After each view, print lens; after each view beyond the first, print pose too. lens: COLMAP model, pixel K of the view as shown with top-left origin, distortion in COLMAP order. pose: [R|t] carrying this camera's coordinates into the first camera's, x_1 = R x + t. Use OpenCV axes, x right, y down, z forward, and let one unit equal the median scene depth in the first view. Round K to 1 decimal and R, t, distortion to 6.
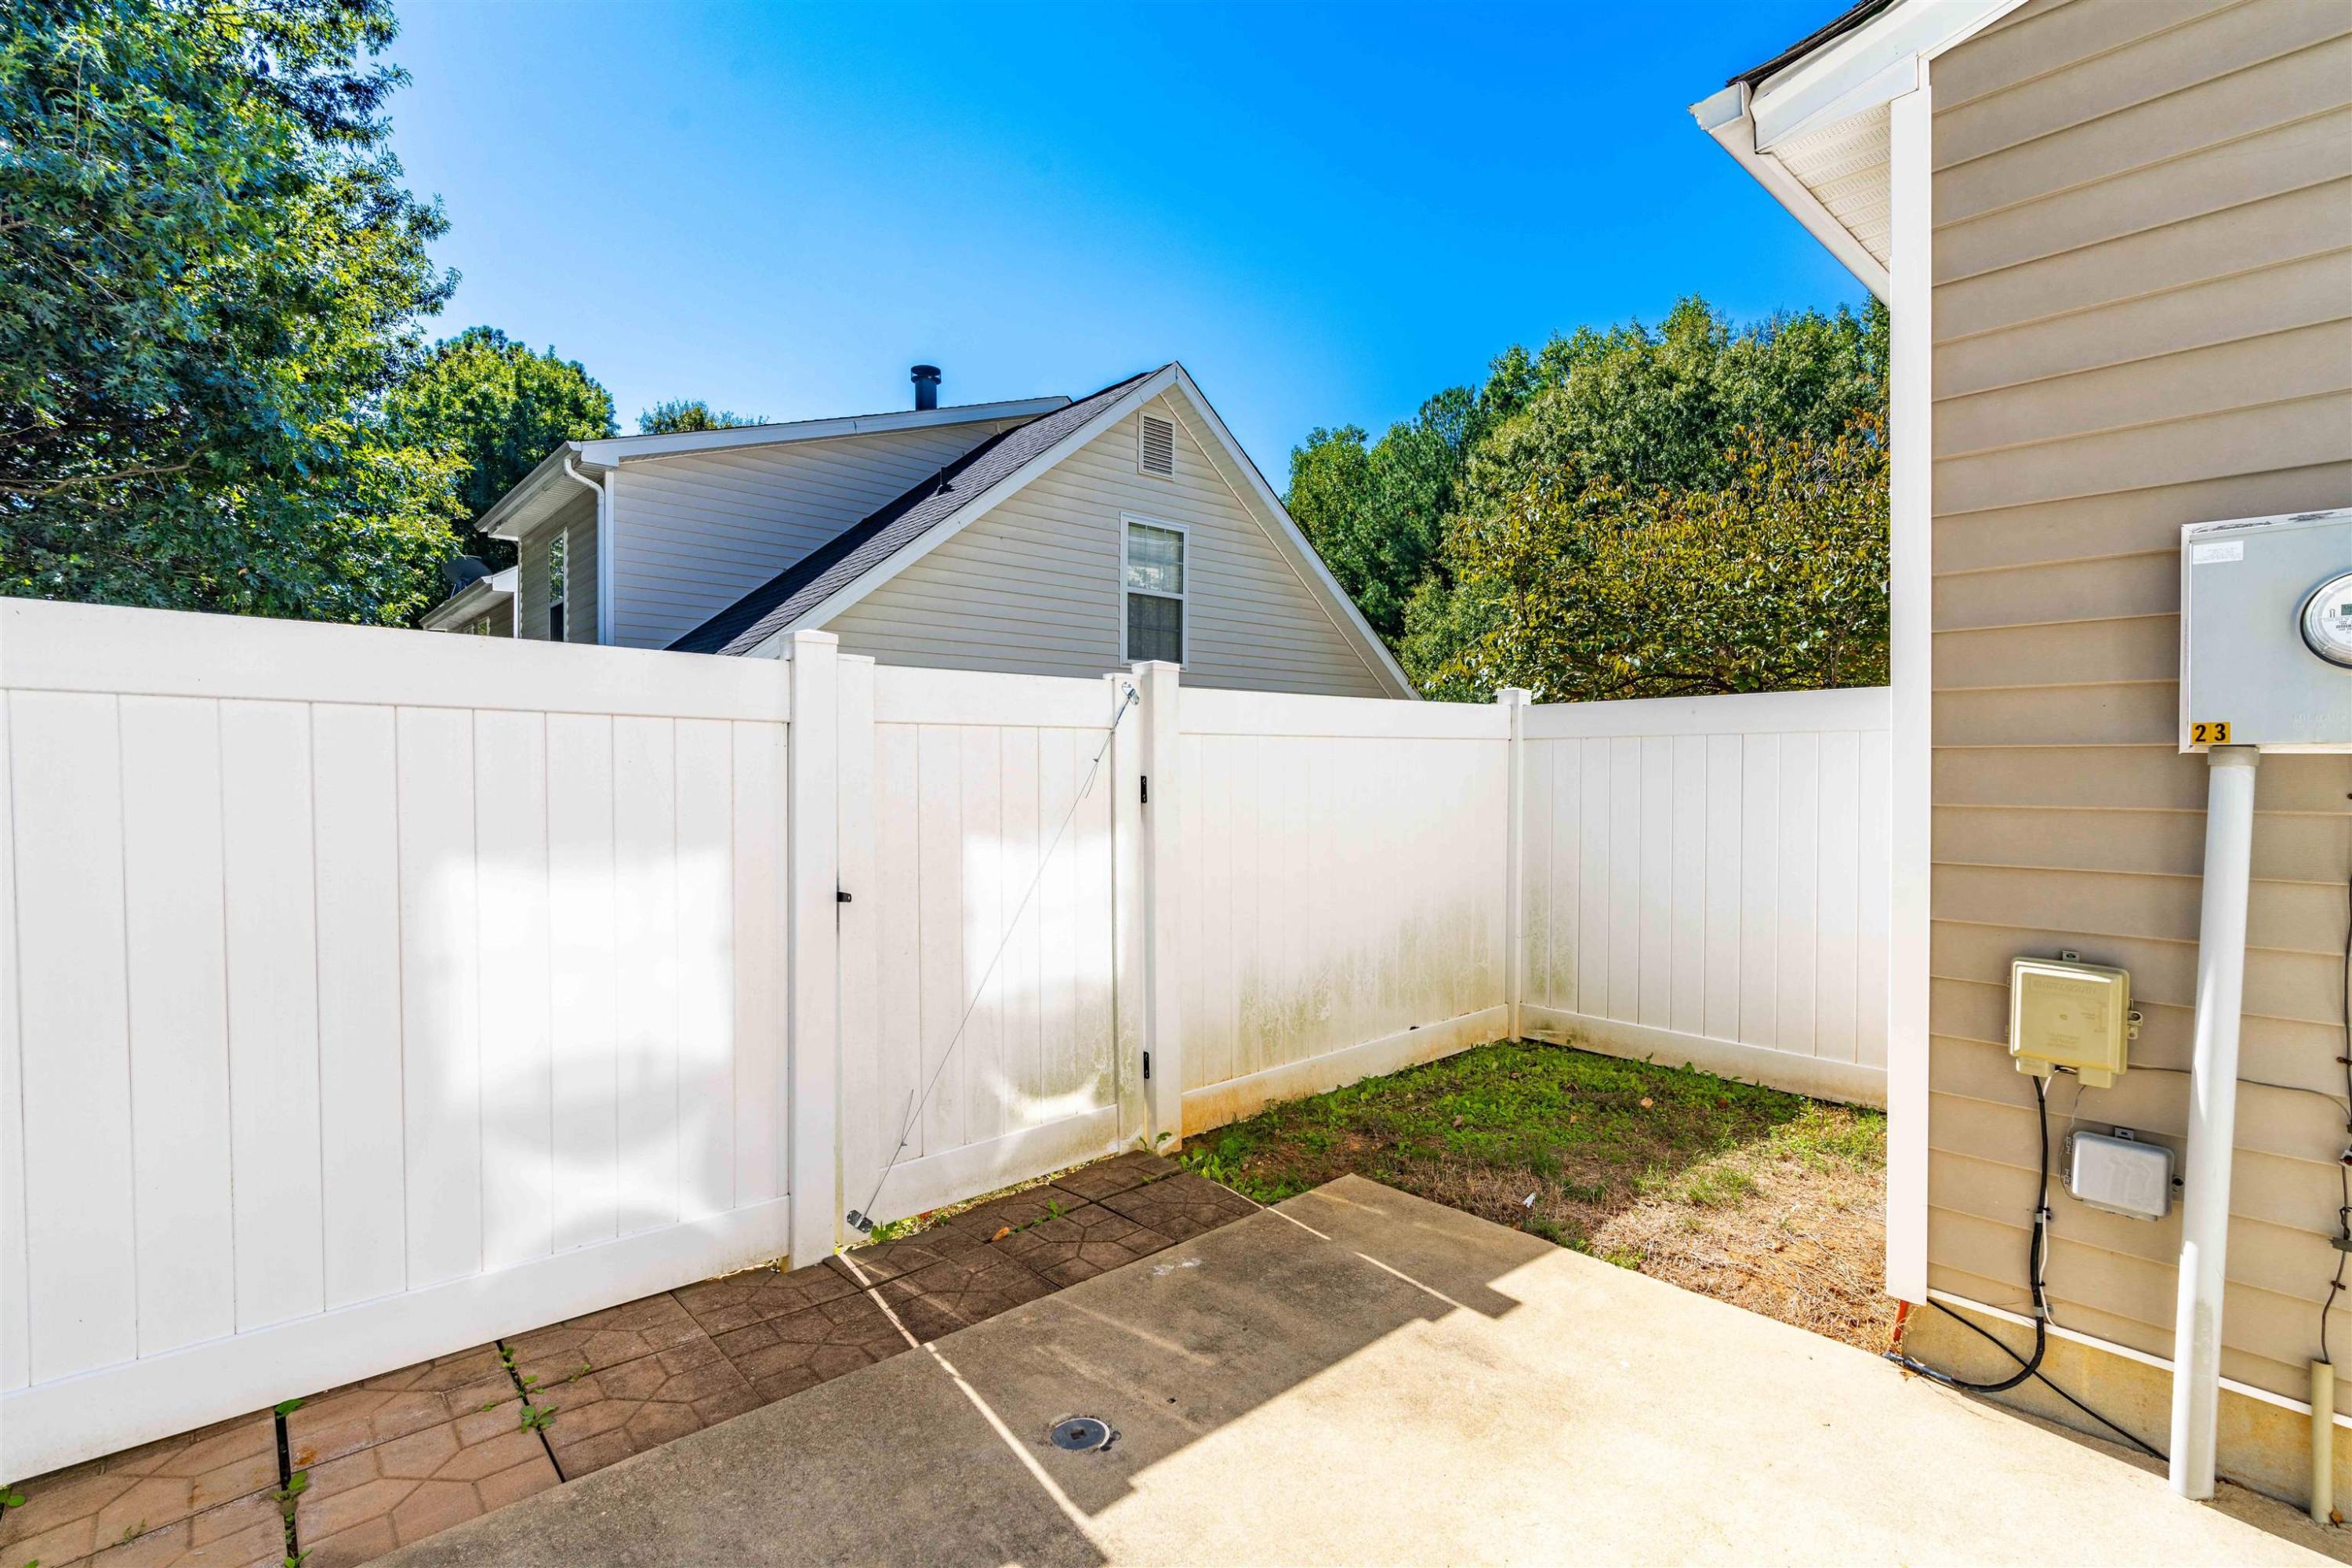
lens RADIAL K [[1077.3, 0, 1174.1], [0, 1077.3, 767.3], [0, 0, 1]] dist [-0.004987, 0.000536]
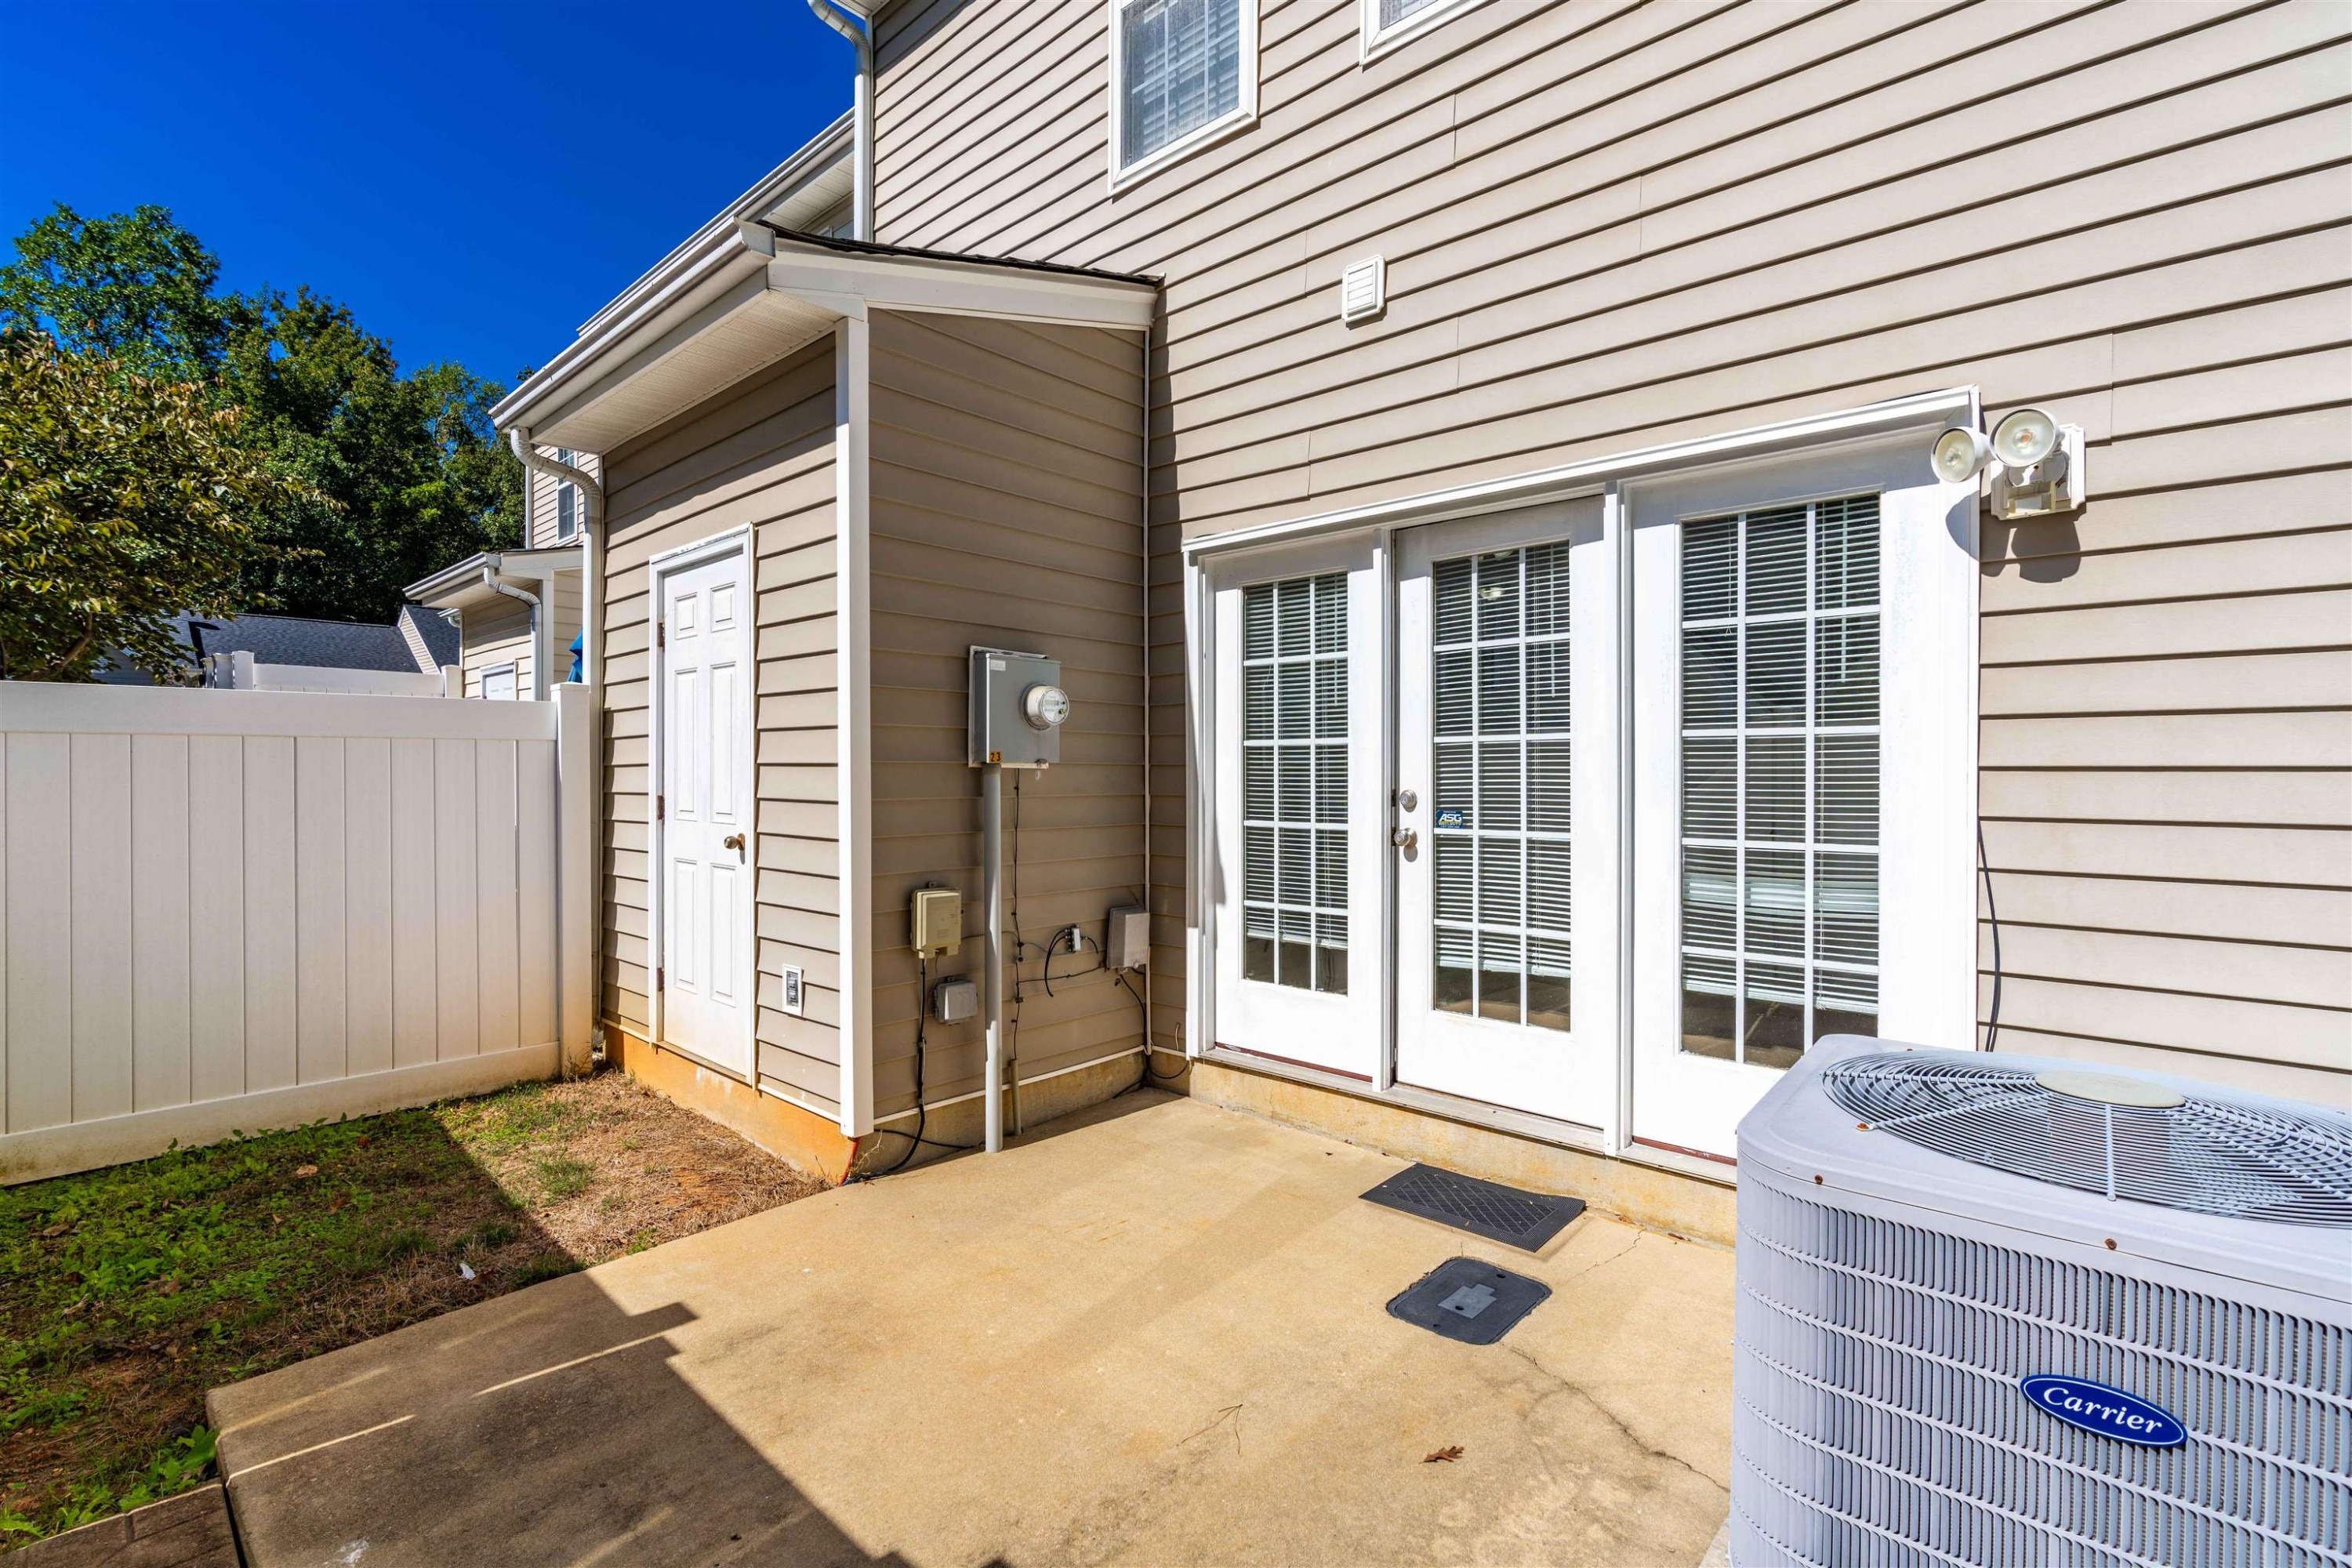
lens RADIAL K [[1077.3, 0, 1174.1], [0, 1077.3, 767.3], [0, 0, 1]] dist [-0.004987, 0.000536]
pose [[-0.101177, 0.001719, 0.994867, -0.557268], [0.001099, 0.999998, -0.001616, -0.005406], [-0.994868, 0.000930, -0.101179, 0.478457]]
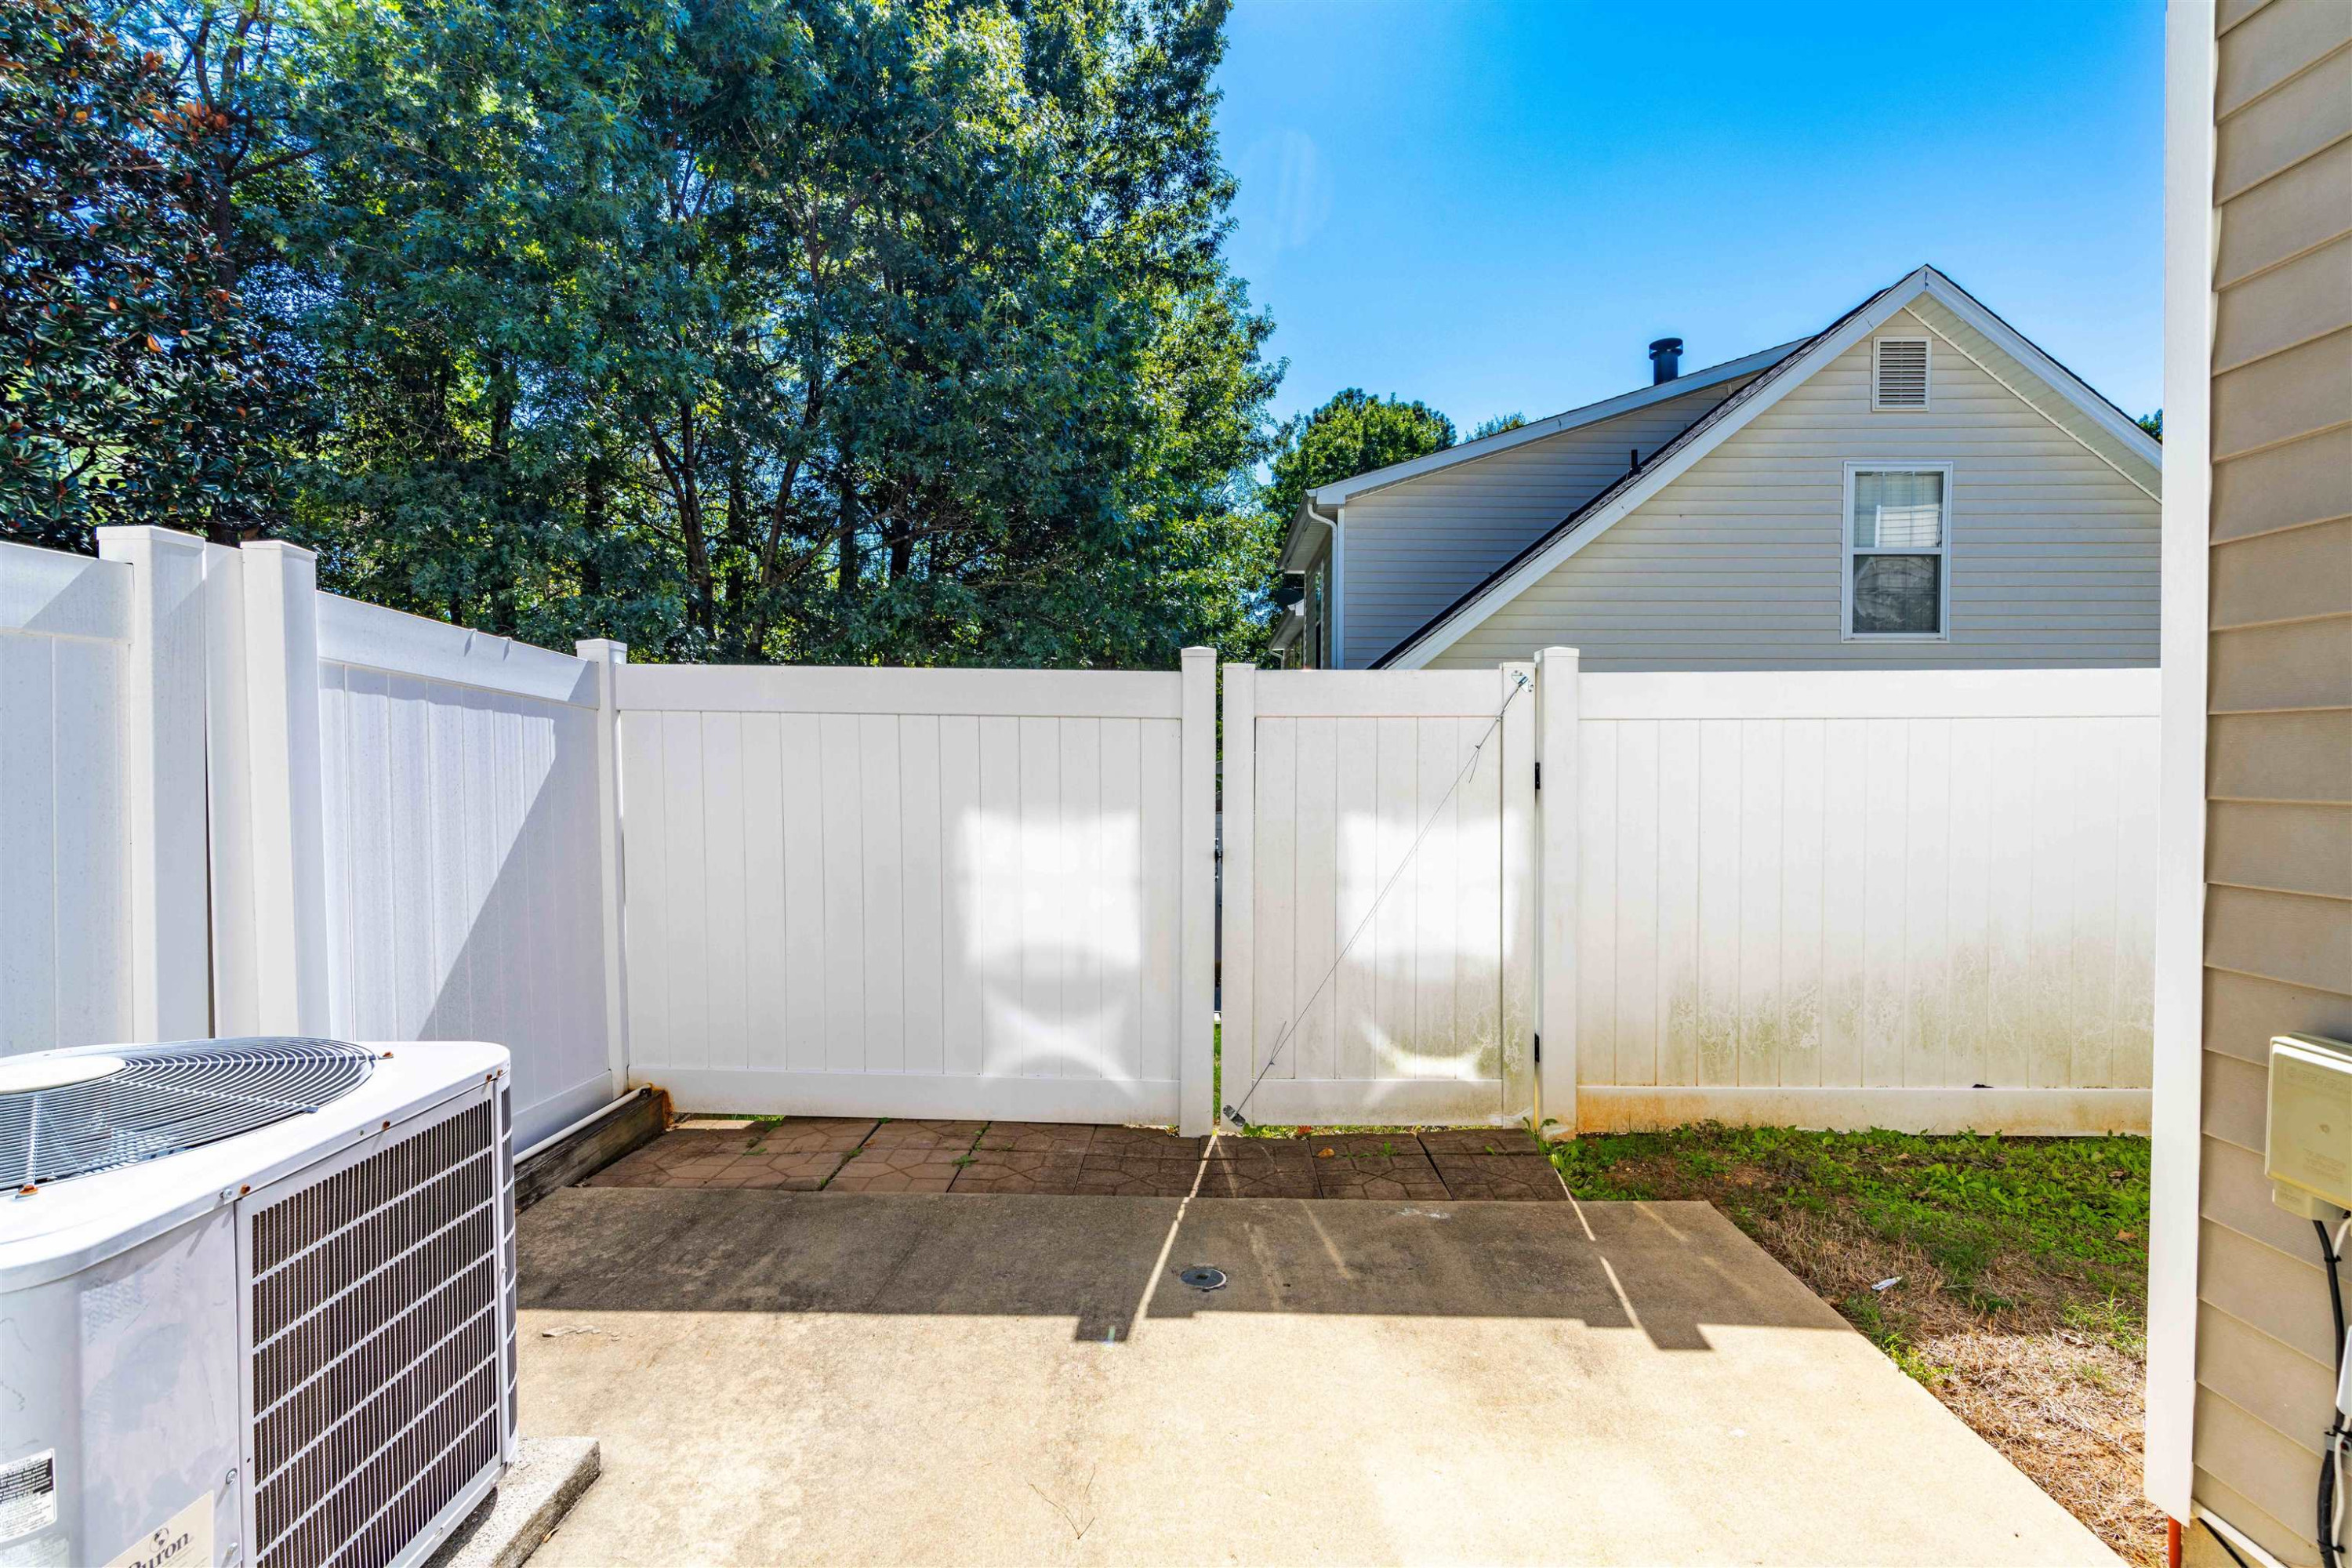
lens RADIAL K [[1079.7, 0, 1180.3], [0, 1079.7, 758.0], [0, 0, 1]] dist [-0.000532, 0.000277]
pose [[0.729920, 0.001187, -0.683532, 0.463915], [-0.003407, 0.999992, -0.001903, 0.007868], [0.683524, 0.003718, 0.729918, 0.034078]]
